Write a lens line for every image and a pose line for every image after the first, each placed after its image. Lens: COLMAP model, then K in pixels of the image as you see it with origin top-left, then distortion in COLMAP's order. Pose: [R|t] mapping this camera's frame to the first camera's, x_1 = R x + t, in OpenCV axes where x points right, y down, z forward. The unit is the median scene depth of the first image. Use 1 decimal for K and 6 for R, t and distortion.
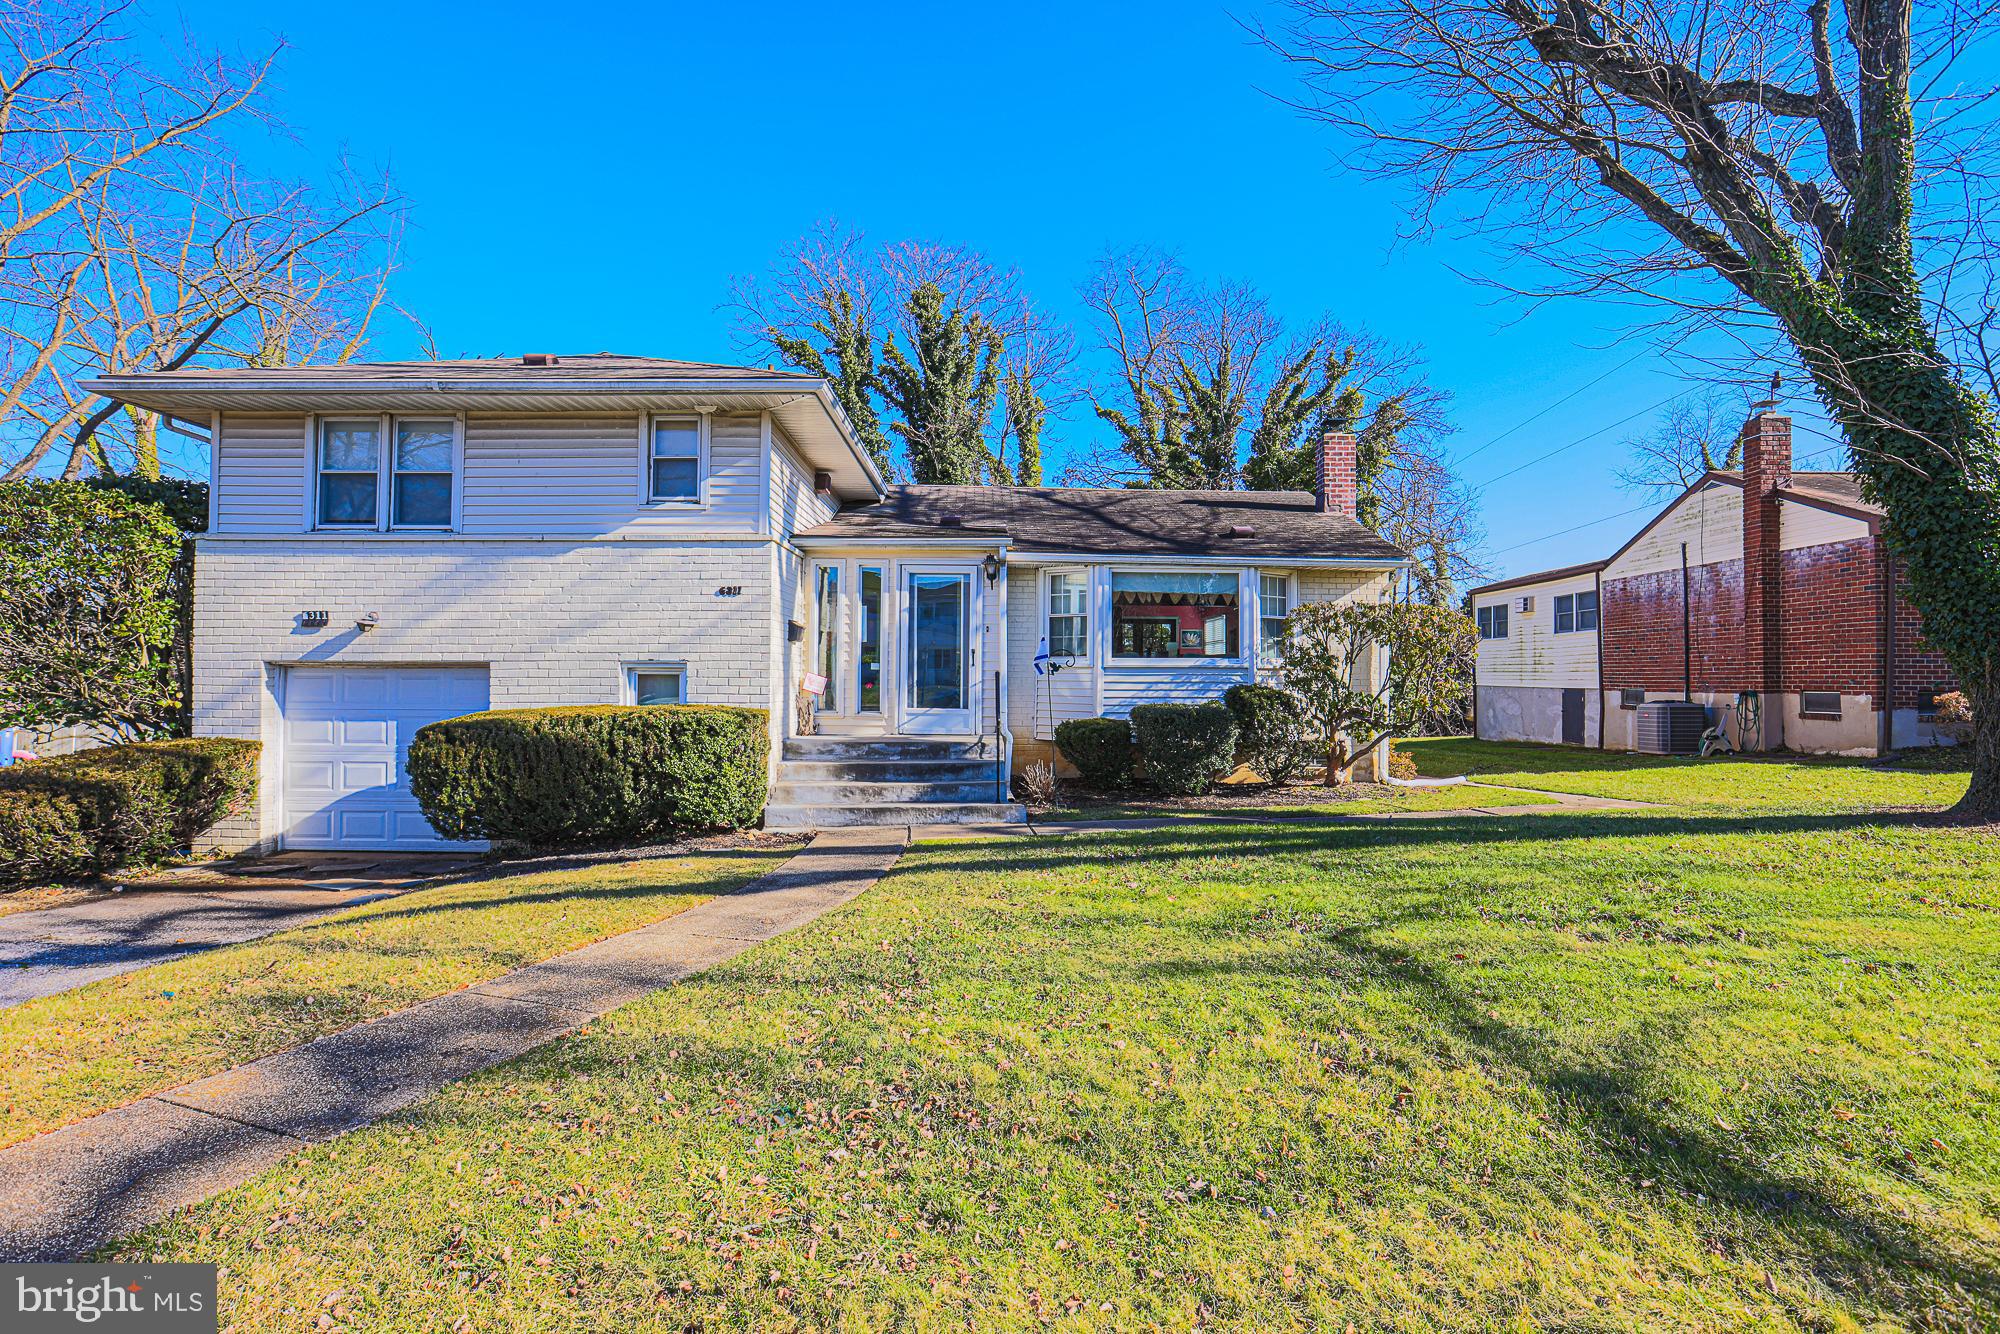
lens RADIAL K [[895.6, 0, 1000.0], [0, 895.6, 667.0], [0, 0, 1]] dist [-0.017134, 0.000135]
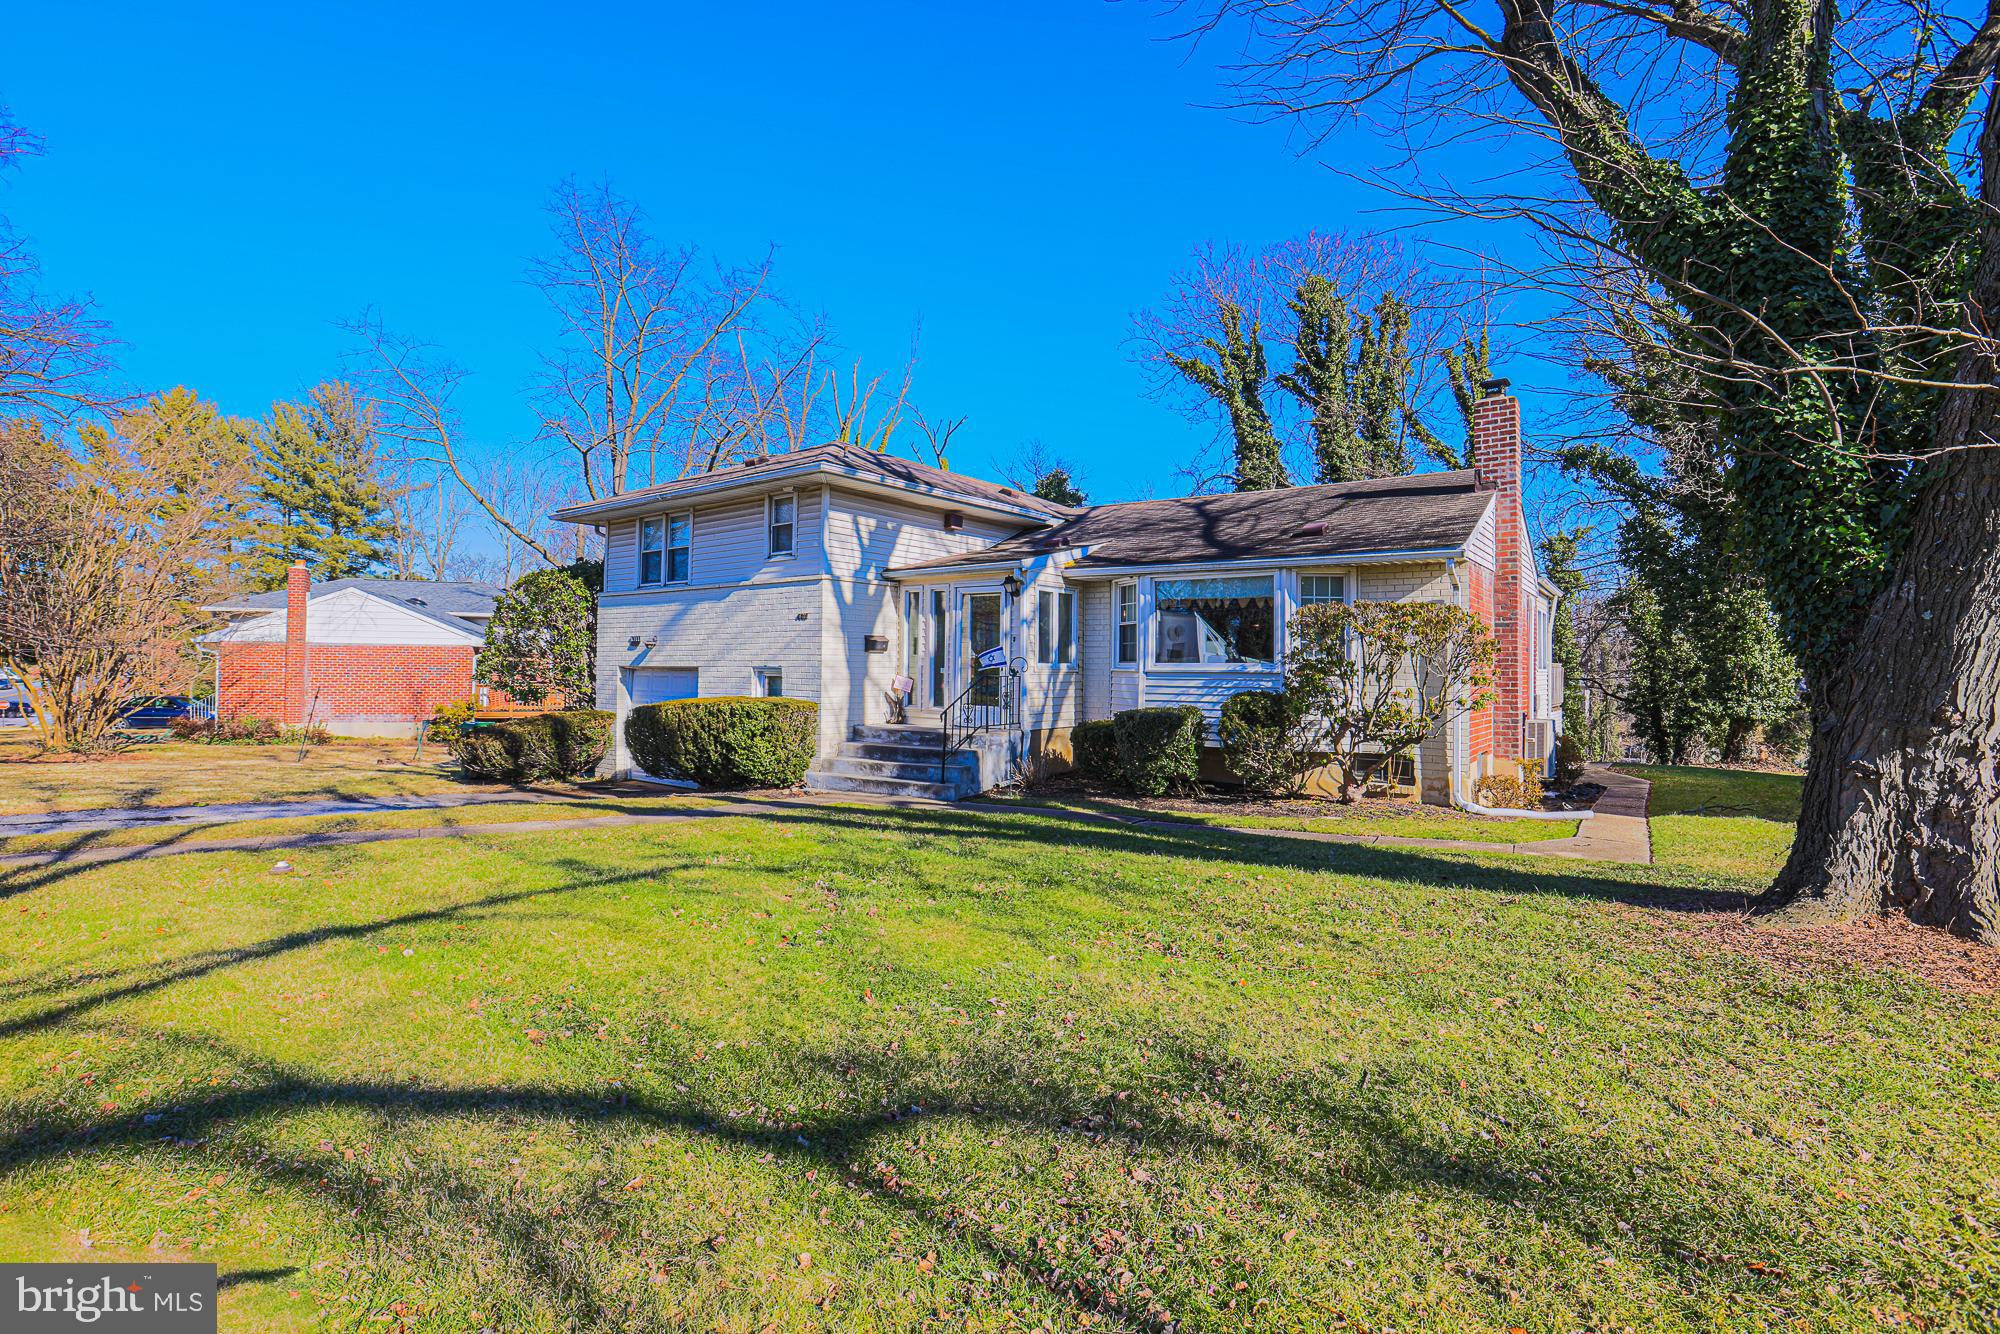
lens RADIAL K [[866.9, 0, 1000.0], [0, 866.9, 667.0], [0, 0, 1]] dist [-0.000112, 0.000103]
pose [[0.806956, 0.002890, -0.590604, 0.734699], [-0.000544, 0.999991, 0.004149, -0.012053], [0.590611, -0.003027, 0.806951, 0.084314]]
